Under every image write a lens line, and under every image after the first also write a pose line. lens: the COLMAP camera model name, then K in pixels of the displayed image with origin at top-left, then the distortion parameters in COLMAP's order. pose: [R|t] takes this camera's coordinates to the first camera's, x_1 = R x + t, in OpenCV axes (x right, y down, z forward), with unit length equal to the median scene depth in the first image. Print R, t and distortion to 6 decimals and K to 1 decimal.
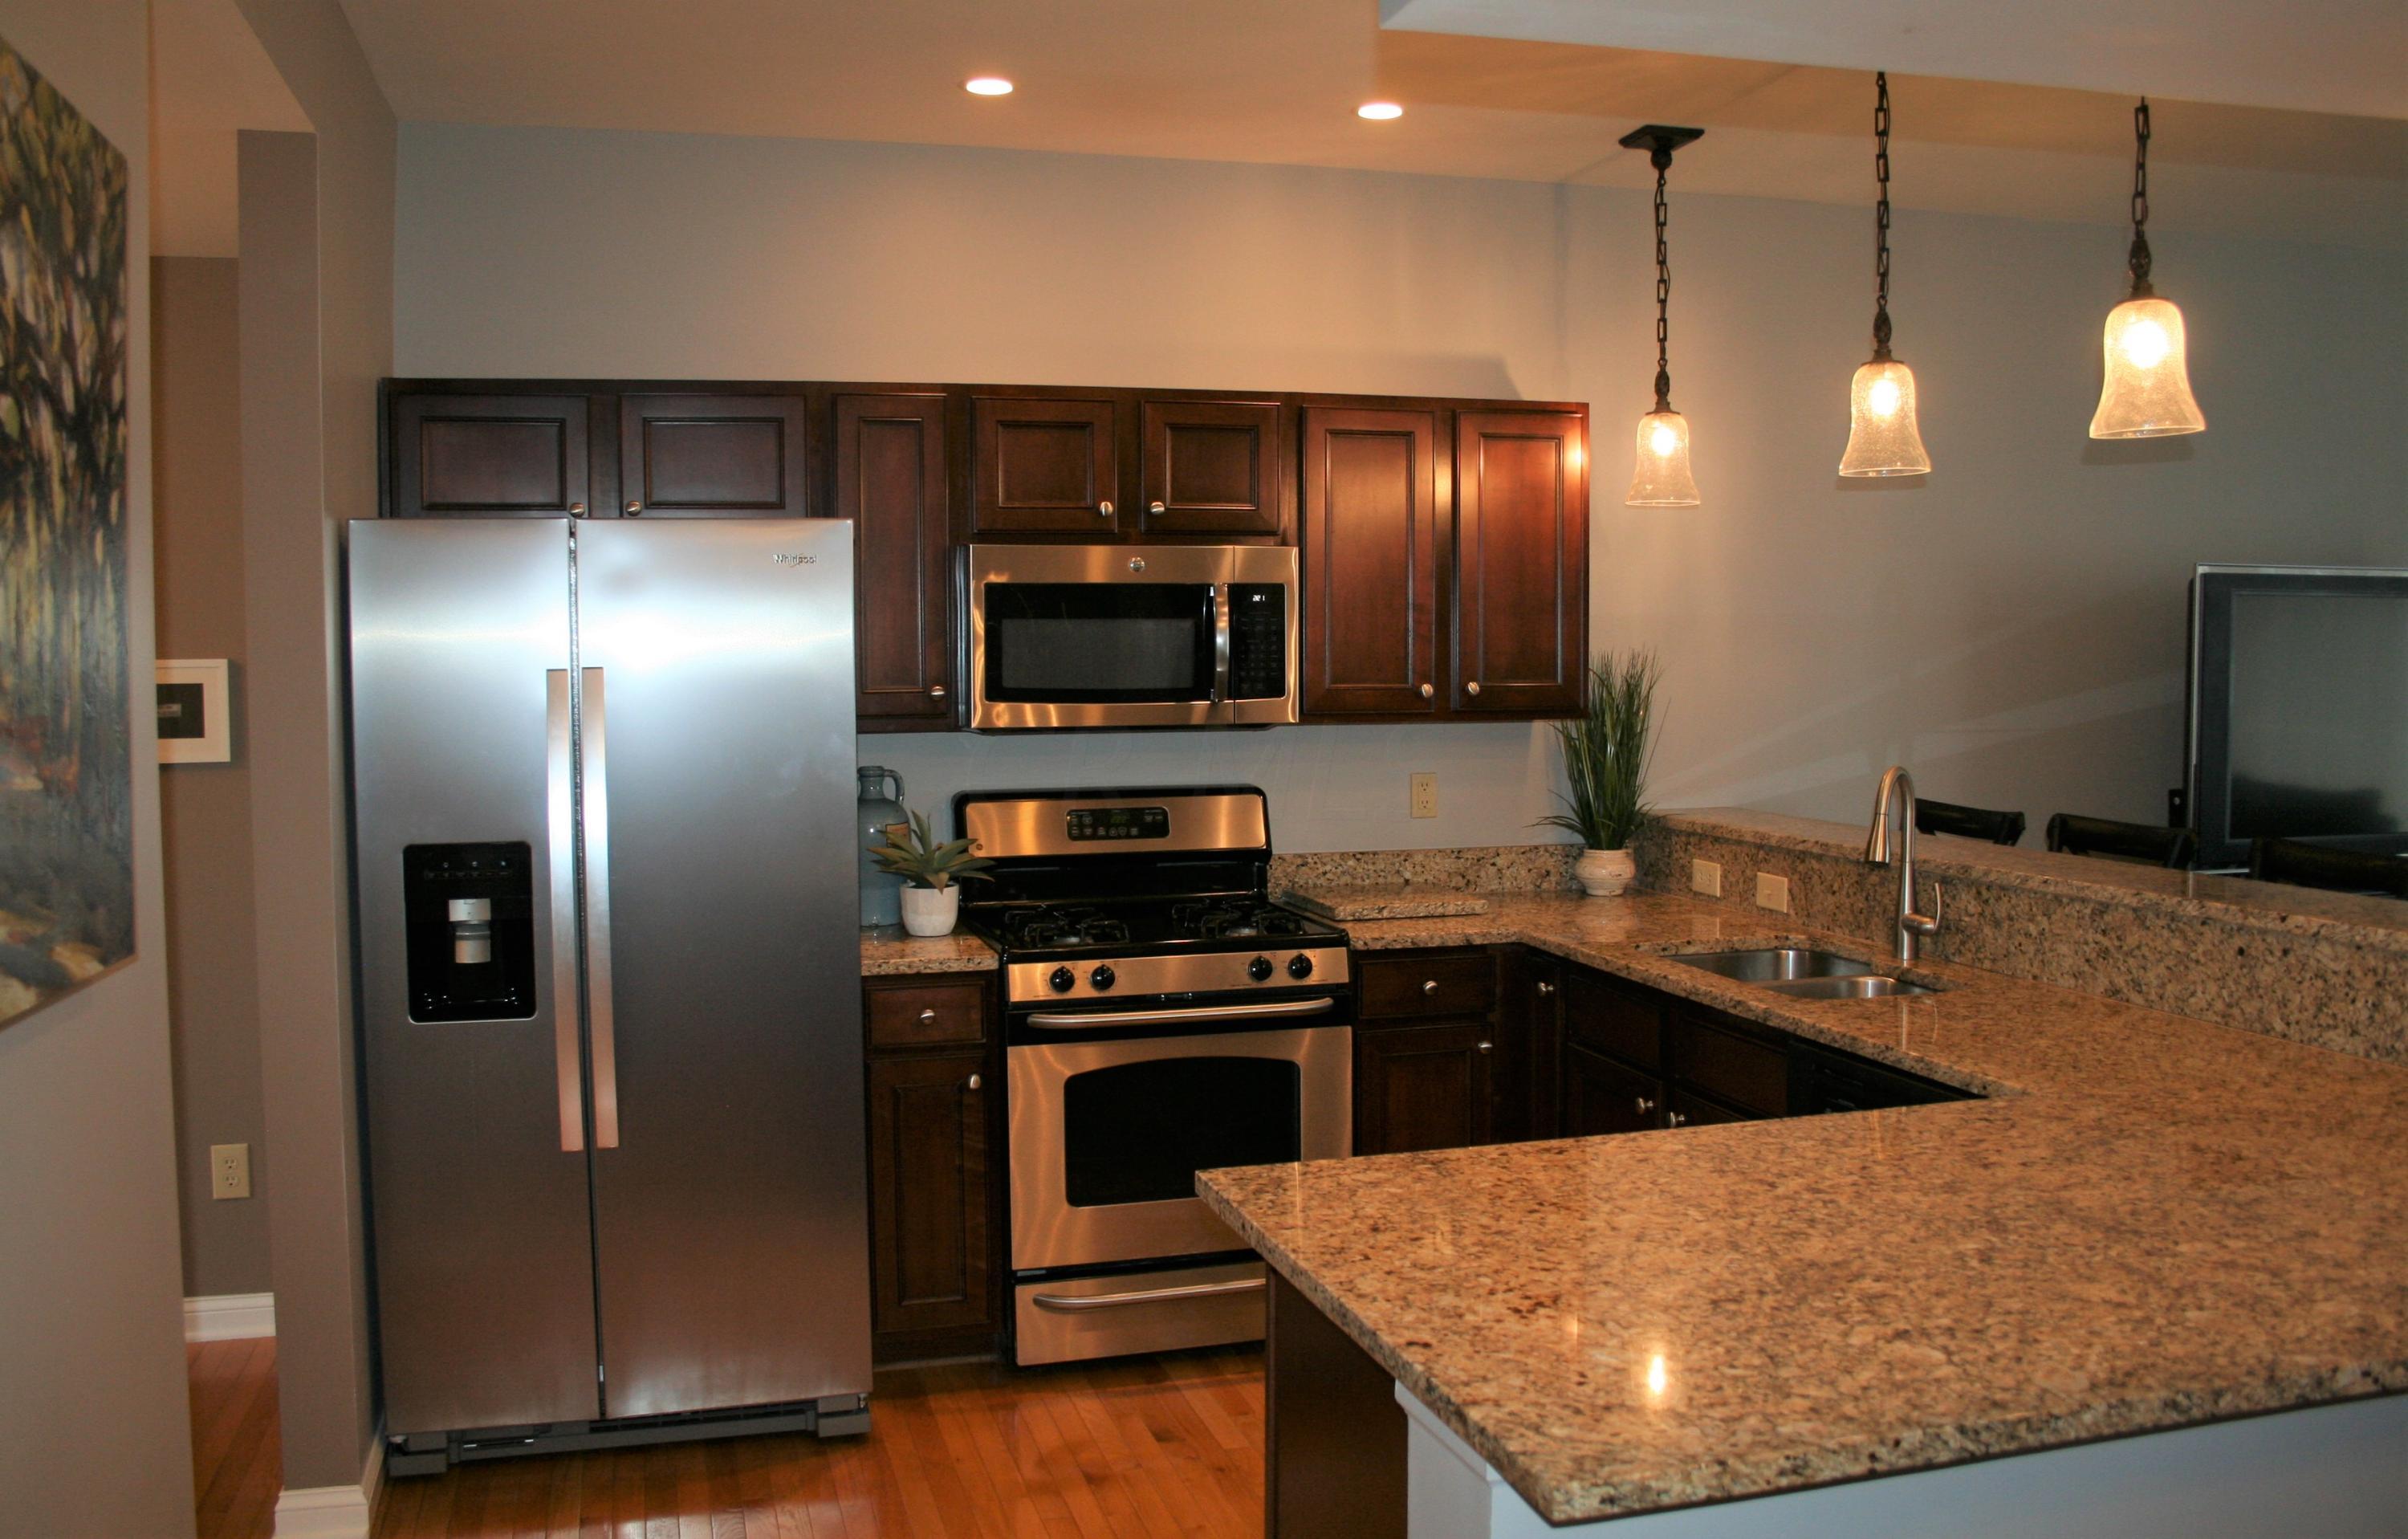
lens RADIAL K [[1991.5, 0, 1175.8], [0, 1991.5, 749.9], [0, 0, 1]] dist [-0.155928, 0.127205]
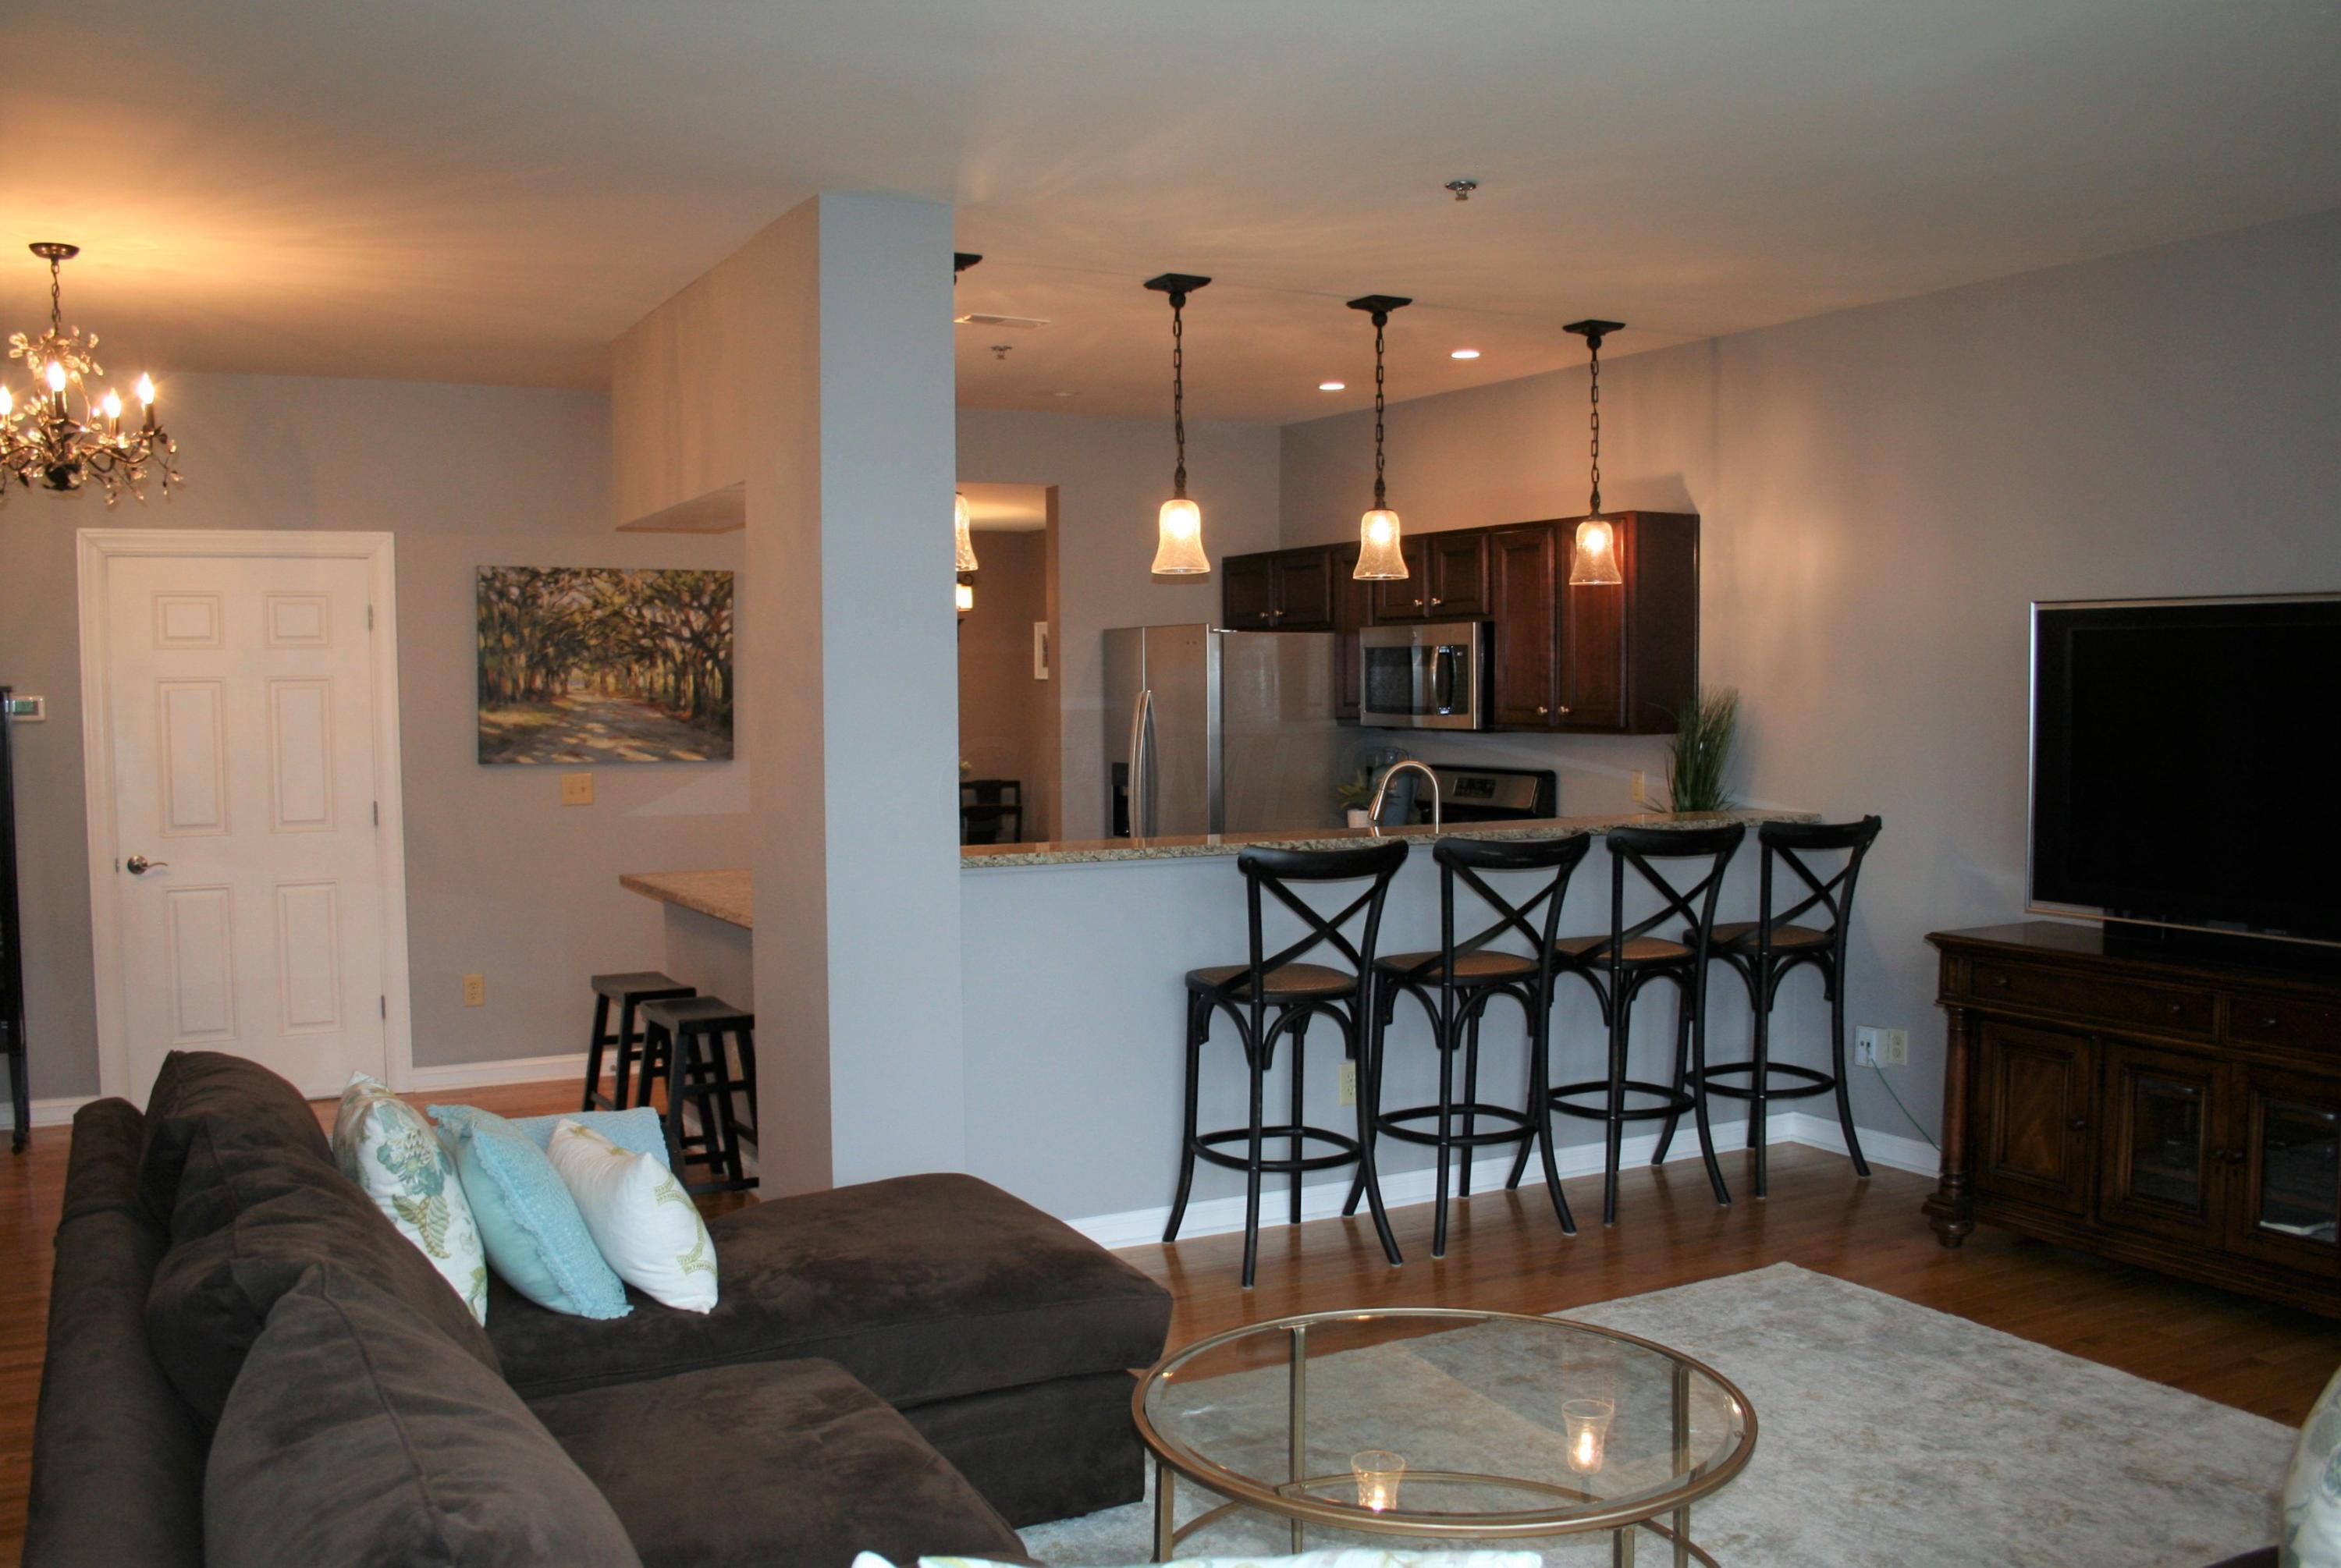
lens RADIAL K [[2031.7, 0, 1105.9], [0, 2031.7, 780.2], [0, 0, 1]] dist [-0.102834, 0.010913]
pose [[0.209314, 0.051864, -0.976472, 1.747370], [-0.043593, 0.998095, 0.043668, -0.033375], [0.976876, 0.033427, 0.211176, 0.373510]]
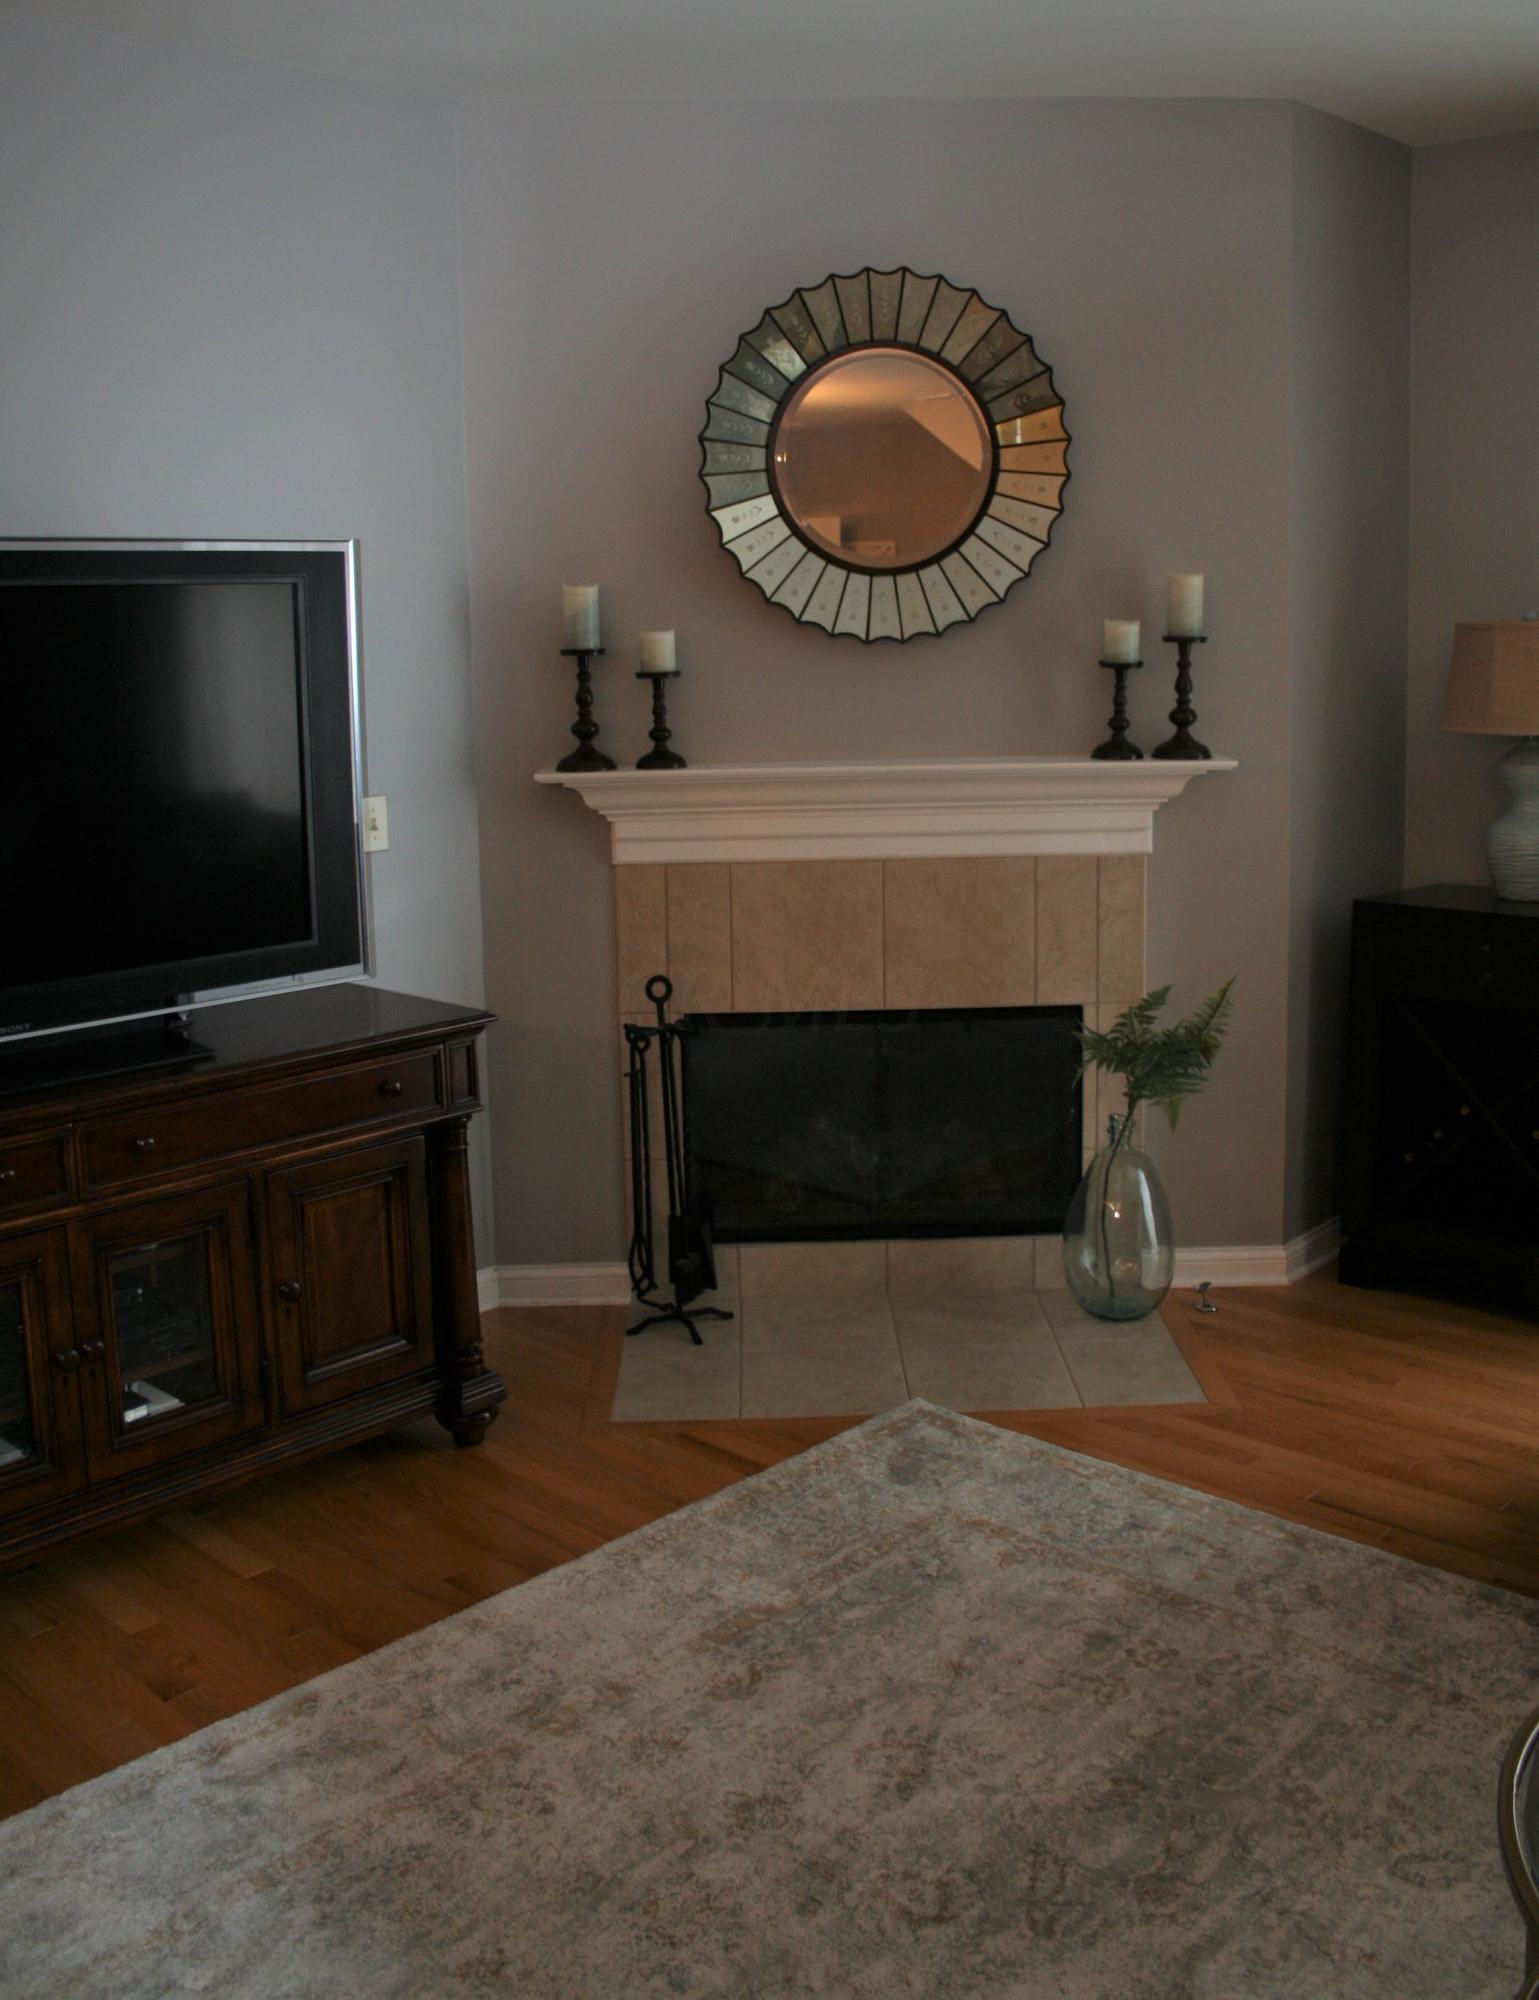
lens RADIAL K [[1912.1, 0, 763.5], [0, 1912.1, 861.9], [0, 0, 1]] dist [-0.108738, 0.028309]
pose [[0.857999, -0.080471, 0.507308, 0.685871], [0.043813, 0.995518, 0.083813, -0.042547], [-0.511779, -0.049685, 0.857679, 0.480190]]
